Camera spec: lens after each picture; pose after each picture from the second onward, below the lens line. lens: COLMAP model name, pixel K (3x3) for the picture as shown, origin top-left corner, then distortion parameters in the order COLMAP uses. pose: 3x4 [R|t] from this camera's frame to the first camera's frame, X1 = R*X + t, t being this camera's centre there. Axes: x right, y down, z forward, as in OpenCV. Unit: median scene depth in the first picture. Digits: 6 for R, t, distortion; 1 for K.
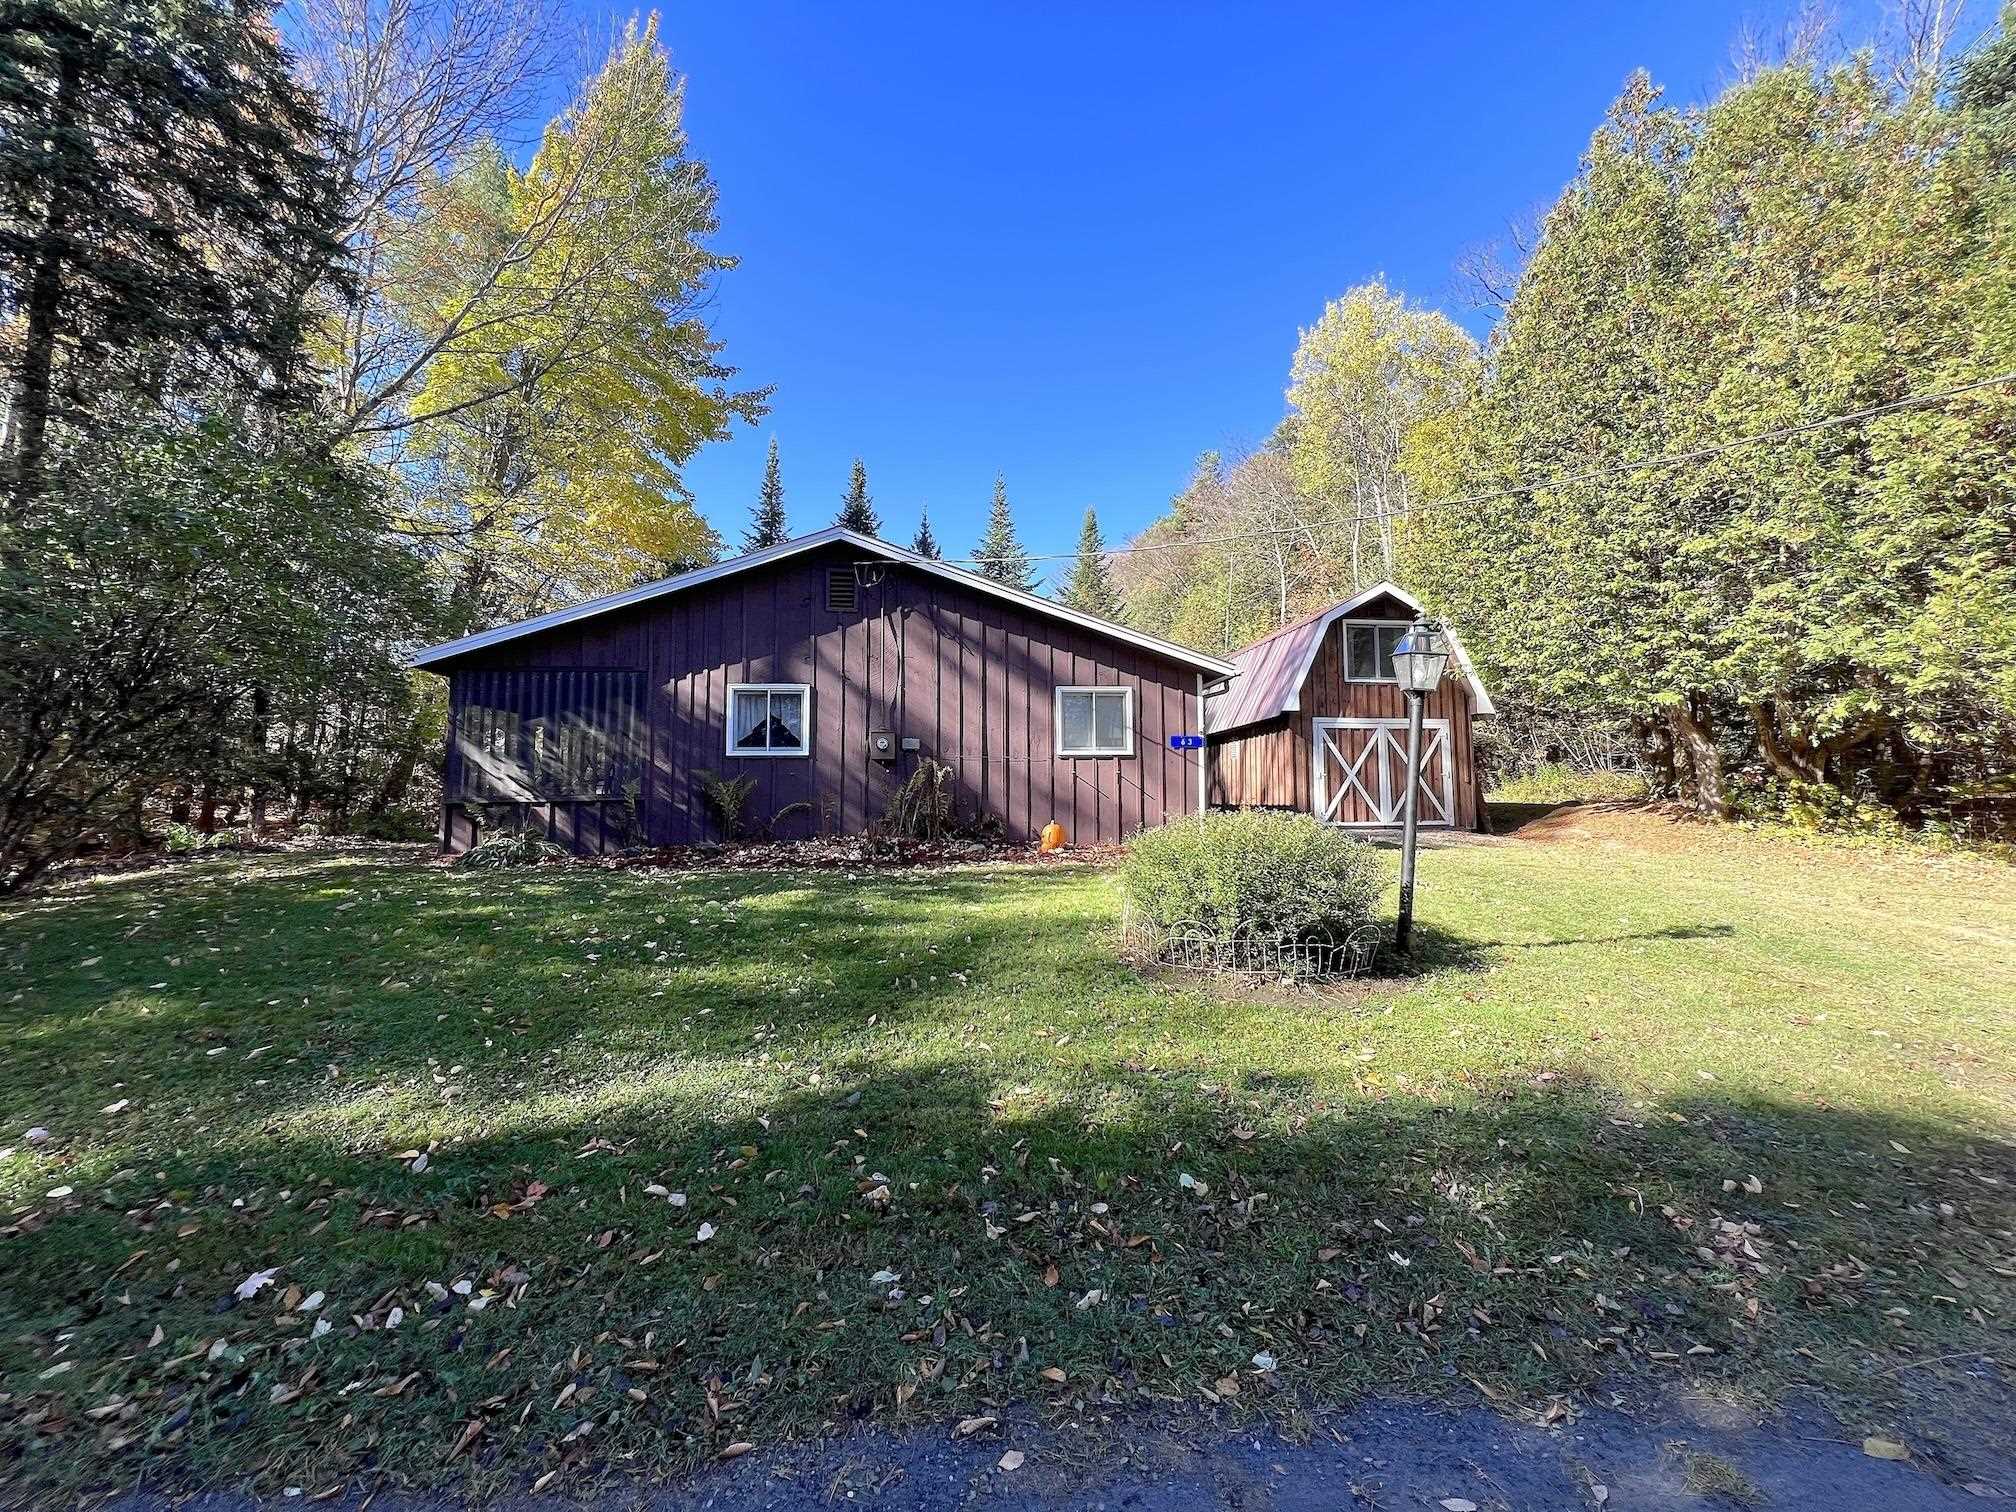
lens RADIAL K [[807.0, 0, 1009.0], [0, 807.0, 750.3], [0, 0, 1]] dist [-0.011265, -0.000223]
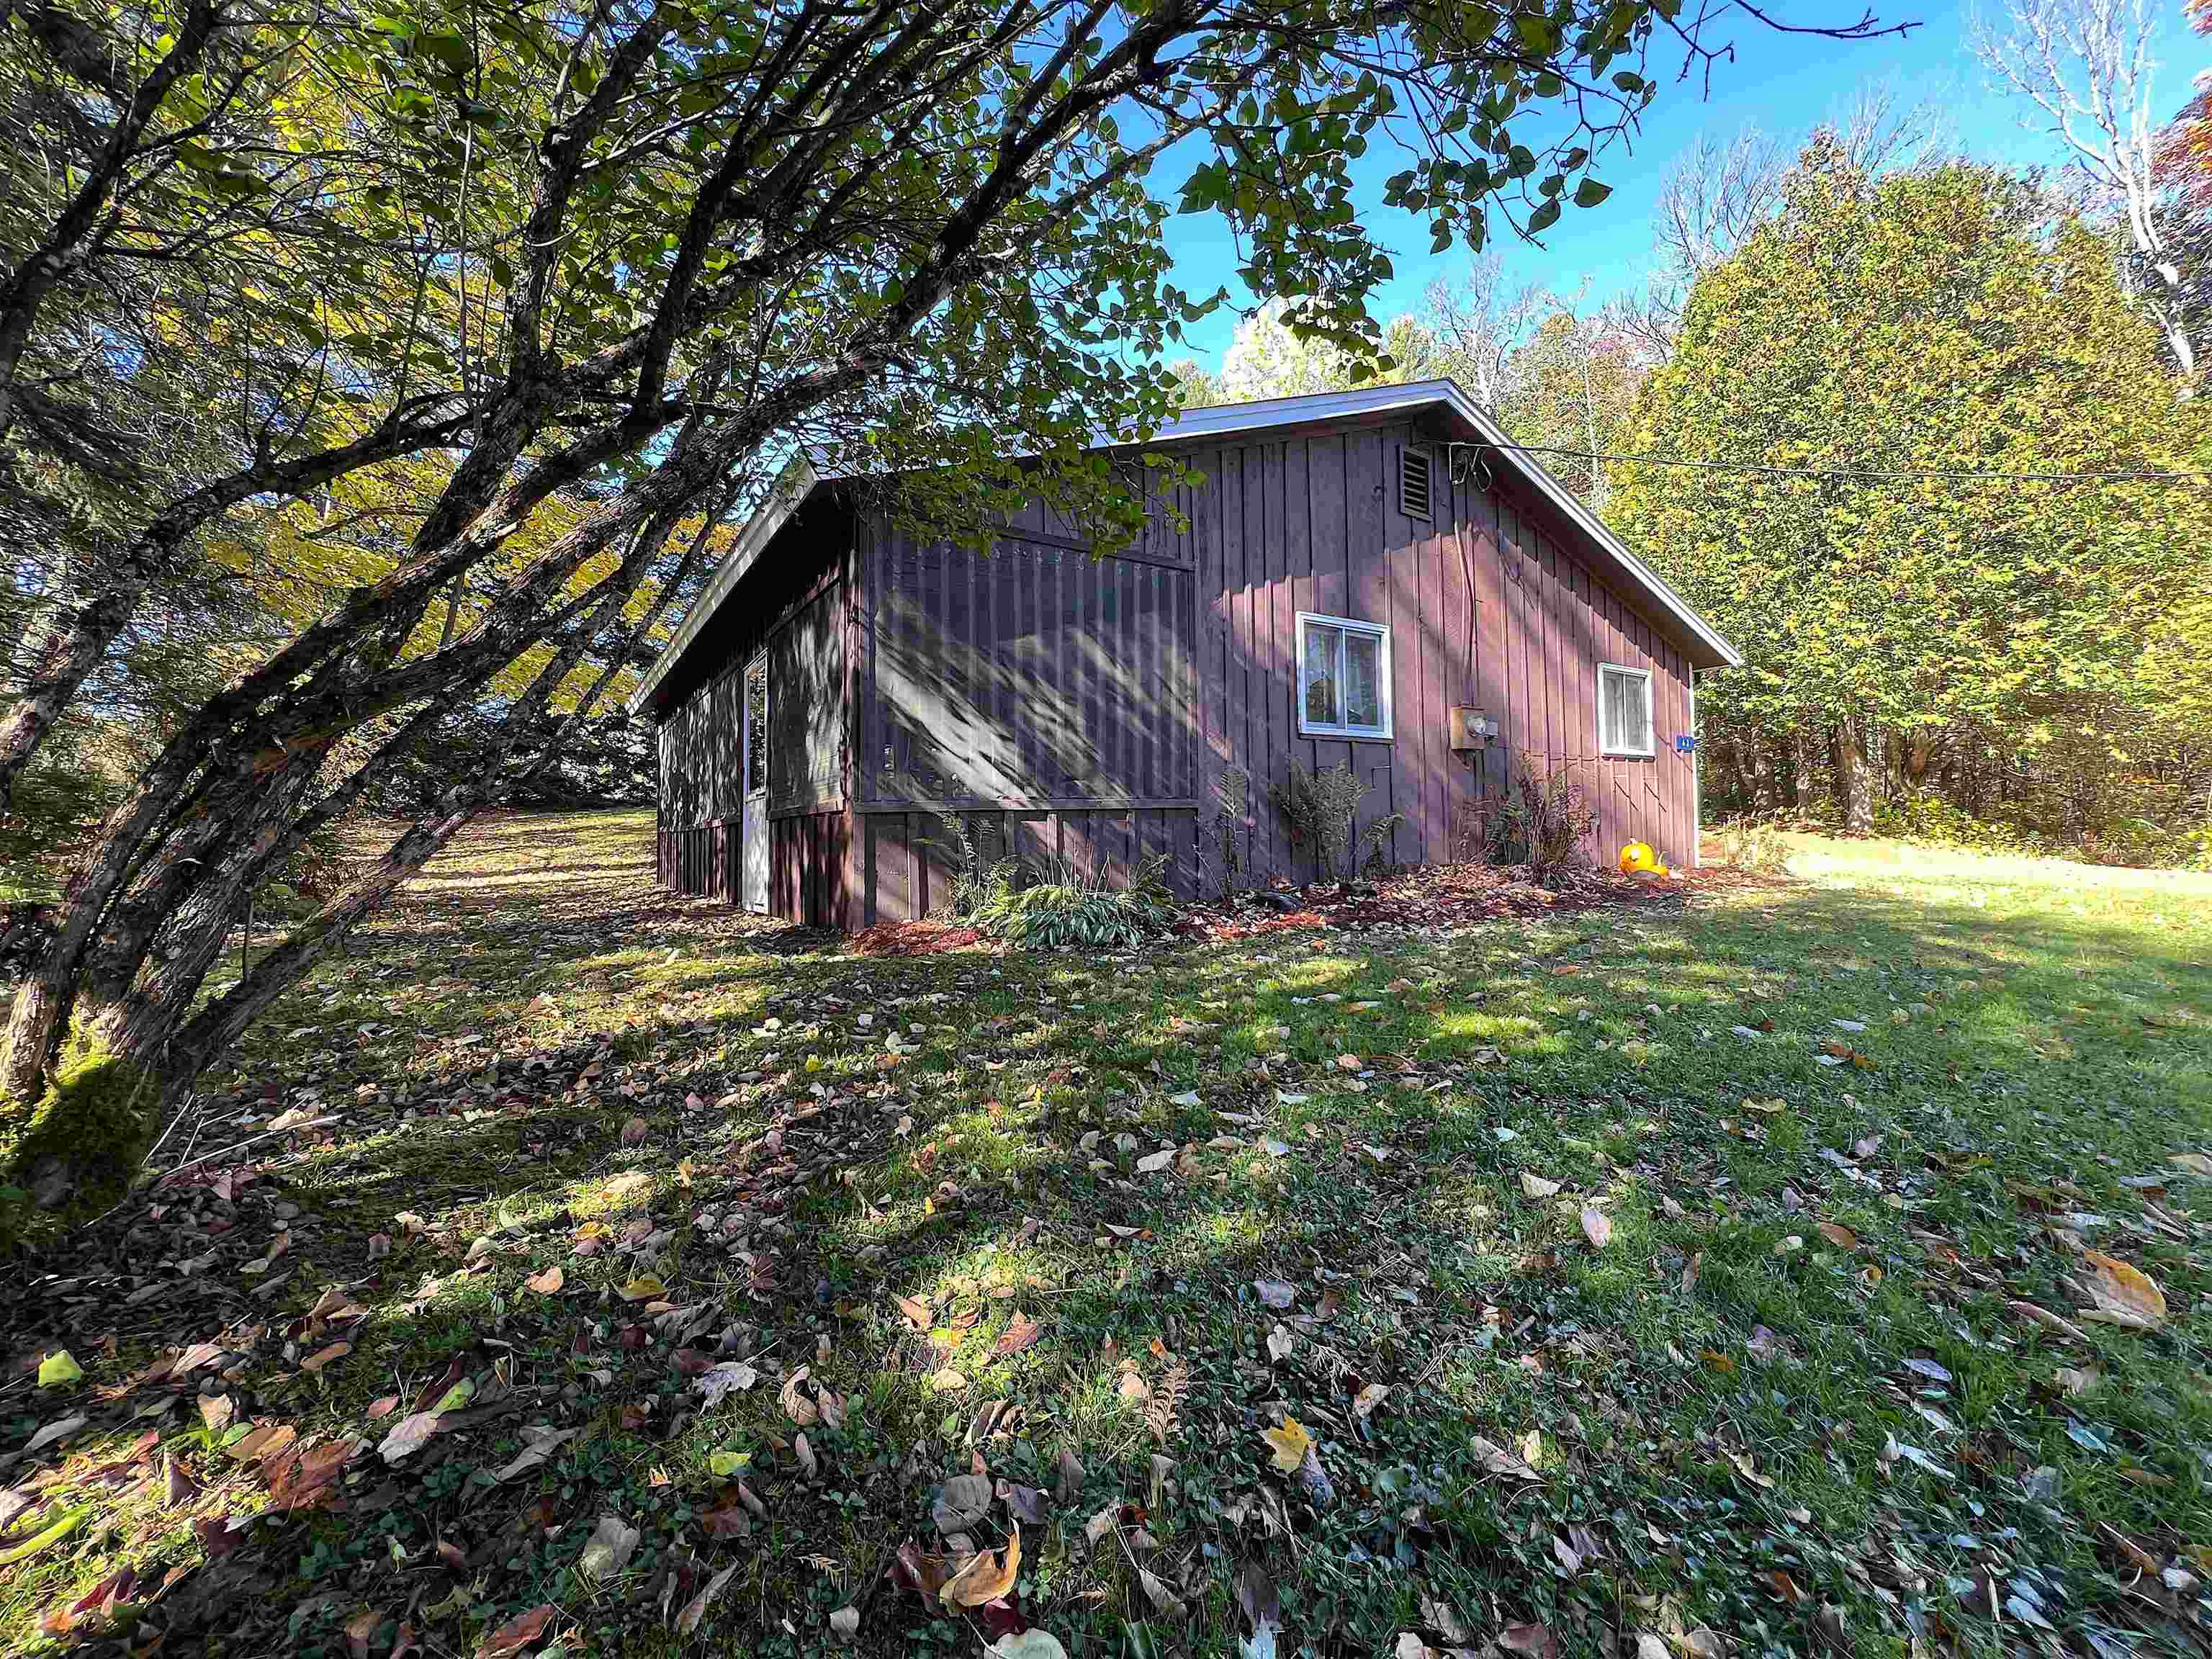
lens RADIAL K [[885.5, 0, 1105.5], [0, 885.5, 819.5], [0, 0, 1]] dist [-0.011265, -0.000223]
pose [[0.894815, 0.000379, 0.446438, -0.782397], [-0.024335, 0.998554, 0.047930, 0.042729], [-0.445774, -0.053752, 0.893530, 0.497956]]
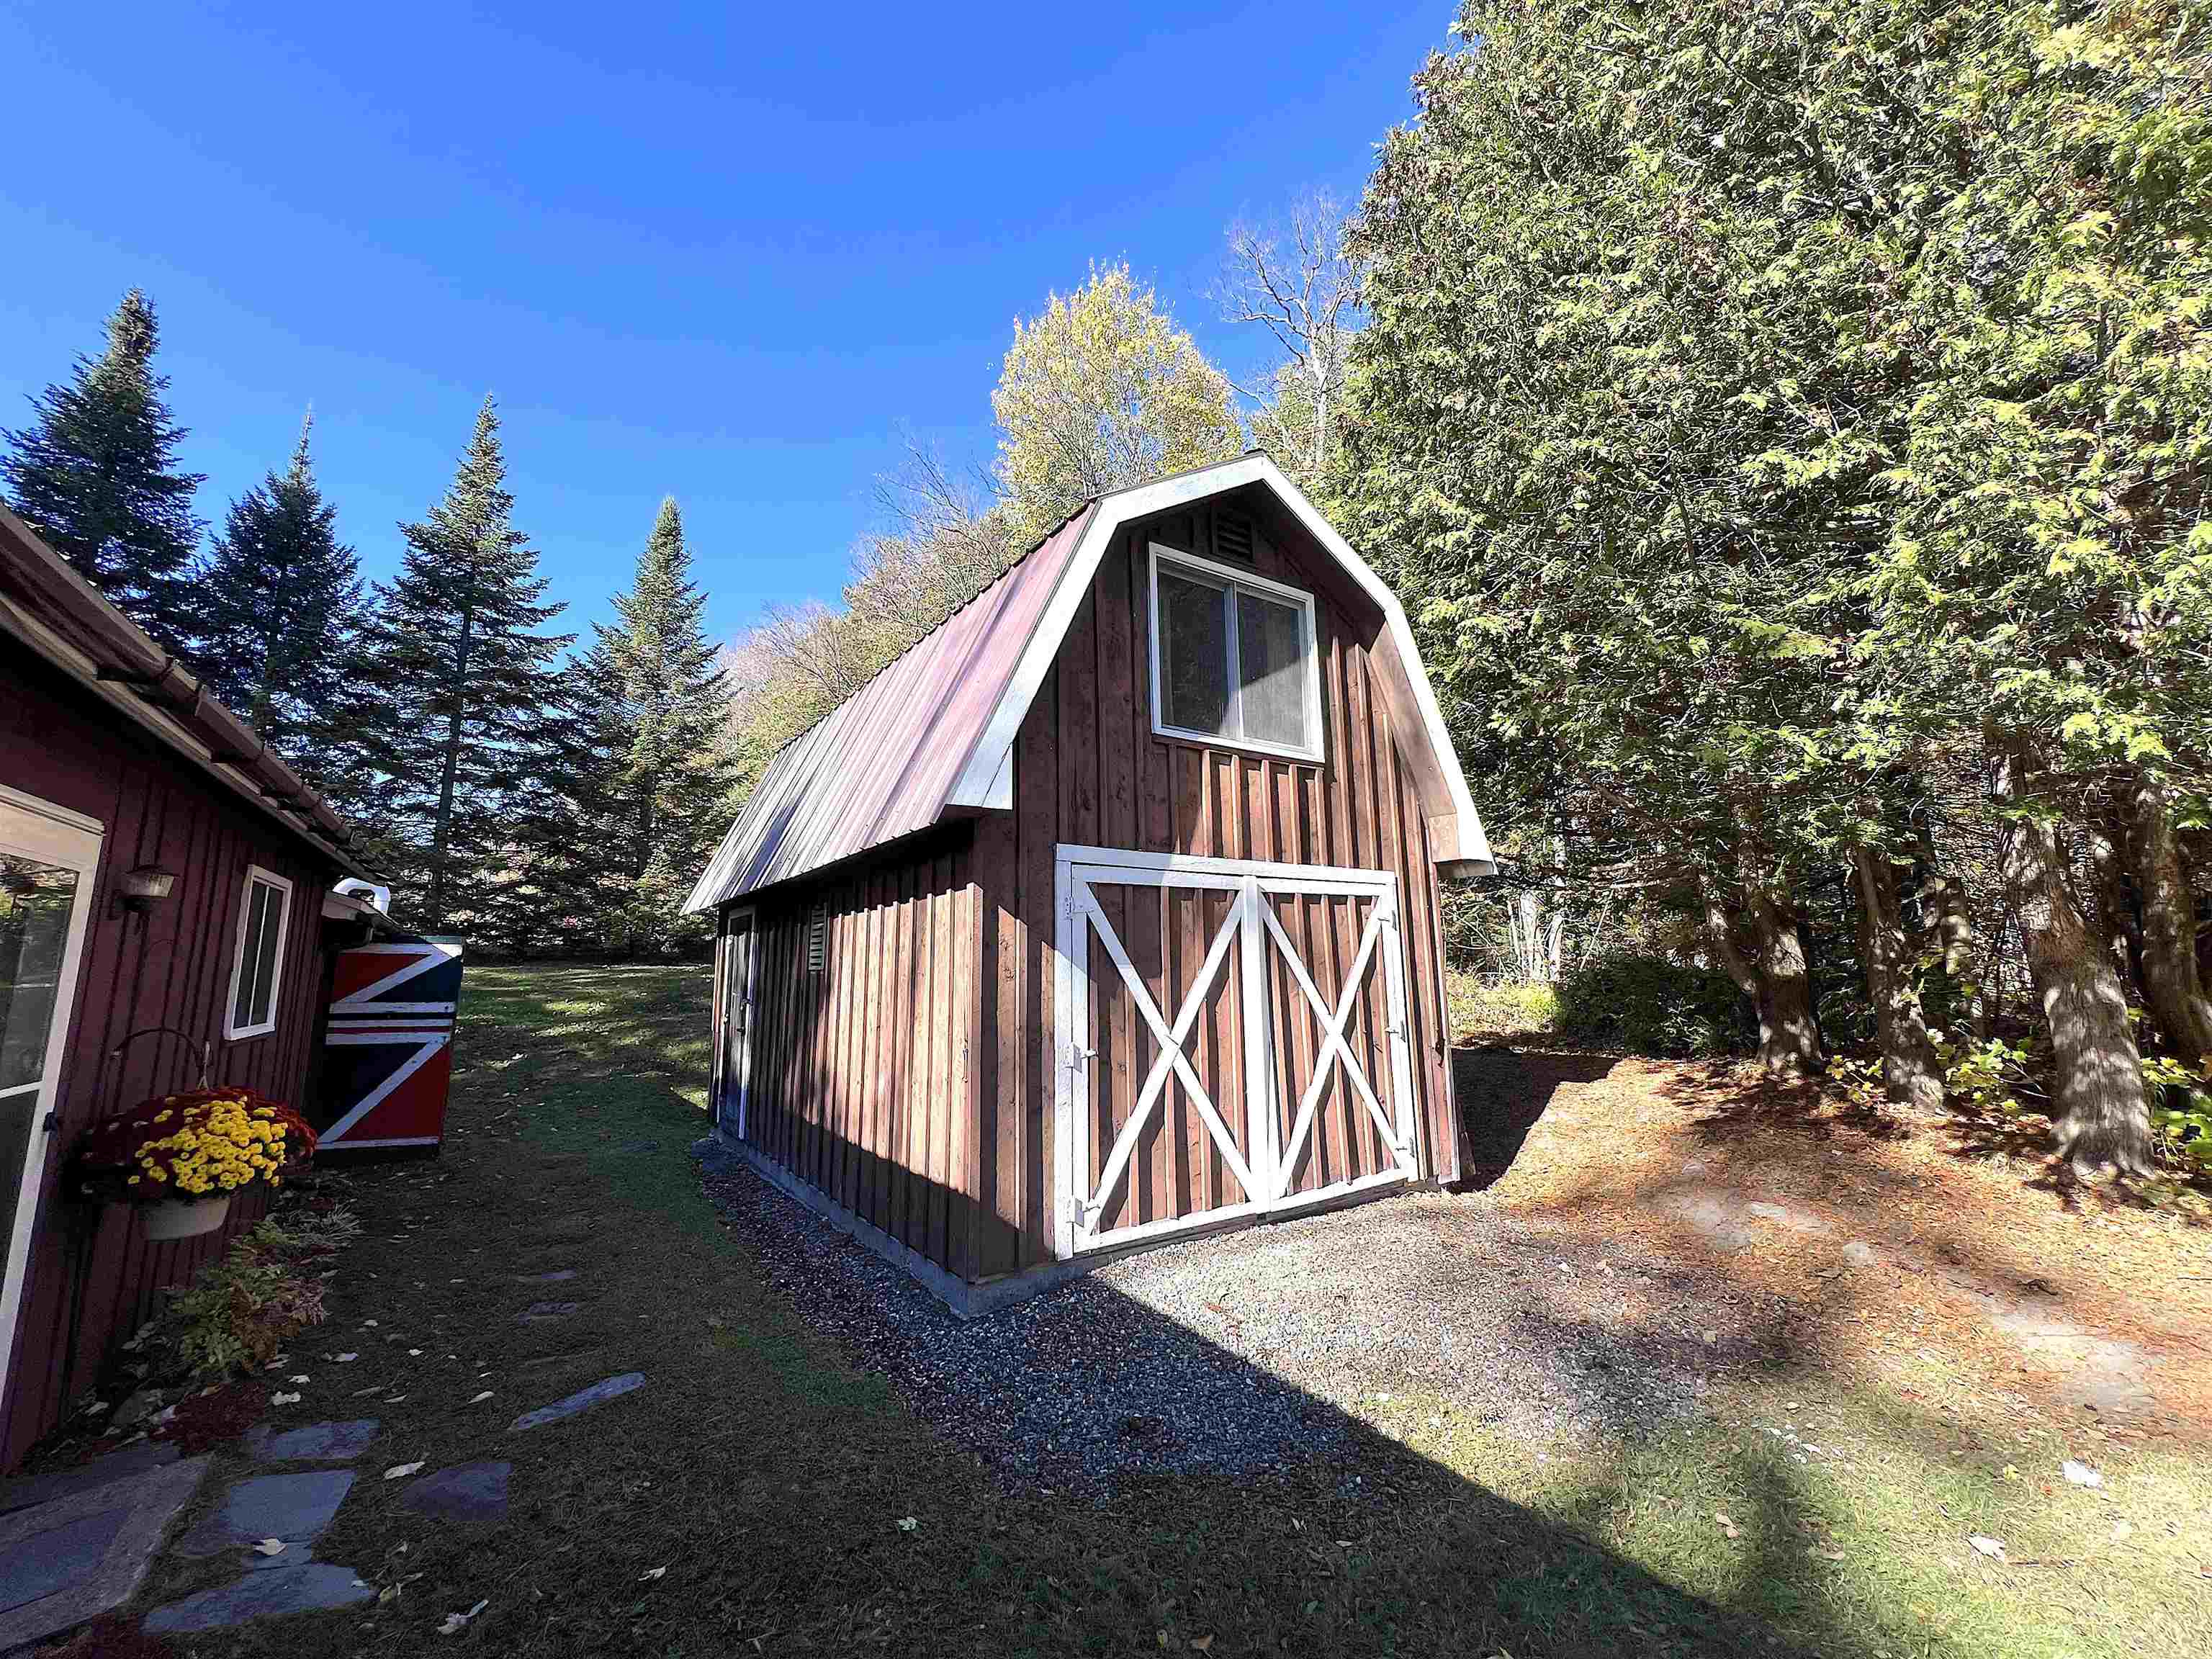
lens RADIAL K [[885.5, 0, 1107.4], [0, 885.5, 821.1], [0, 0, 1]] dist [-0.011265, -0.000223]
pose [[0.888392, 0.066225, 0.454283, 0.117571], [-0.019971, 0.994179, -0.105875, -0.007540], [-0.458650, 0.084986, 0.884543, 0.333838]]
